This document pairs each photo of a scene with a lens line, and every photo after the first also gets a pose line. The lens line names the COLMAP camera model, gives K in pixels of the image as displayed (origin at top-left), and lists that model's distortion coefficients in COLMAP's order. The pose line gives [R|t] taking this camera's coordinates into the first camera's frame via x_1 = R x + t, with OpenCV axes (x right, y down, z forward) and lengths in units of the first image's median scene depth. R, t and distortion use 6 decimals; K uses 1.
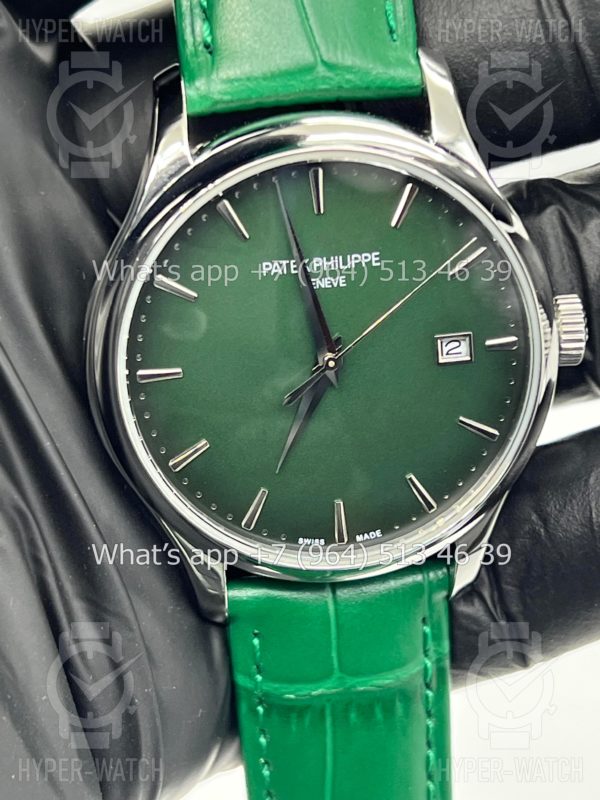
lens RADIAL K [[1798.3, 0, 300.0], [0, 1798.3, 400.0], [0, 0, 1]] dist [0.392230, -6.784711]
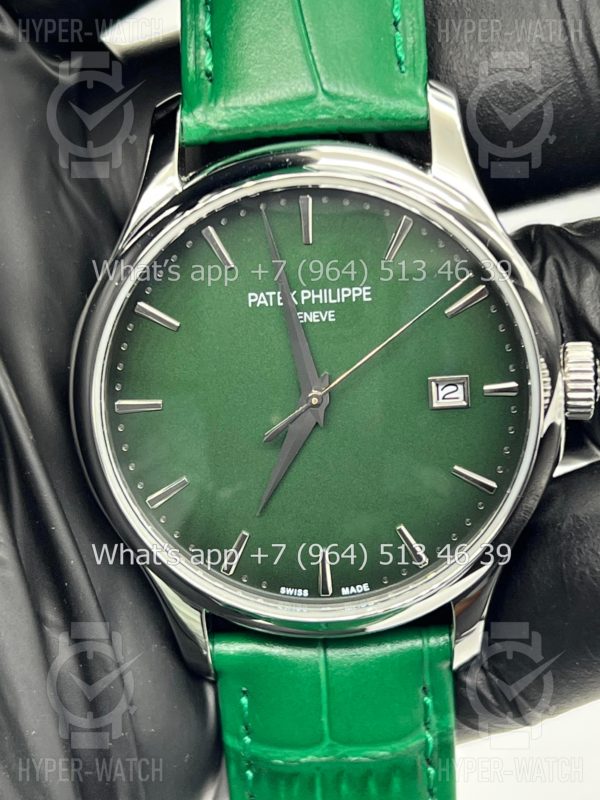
lens RADIAL K [[1798.3, 0, 300.0], [0, 1798.3, 400.0], [0, 0, 1]] dist [0.392230, -6.784711]
pose [[0.985808, 0.037981, -0.163525, 0.162382], [-0.052971, 0.994684, -0.088306, 0.062707], [0.159302, 0.095715, 0.982579, 0.061716]]
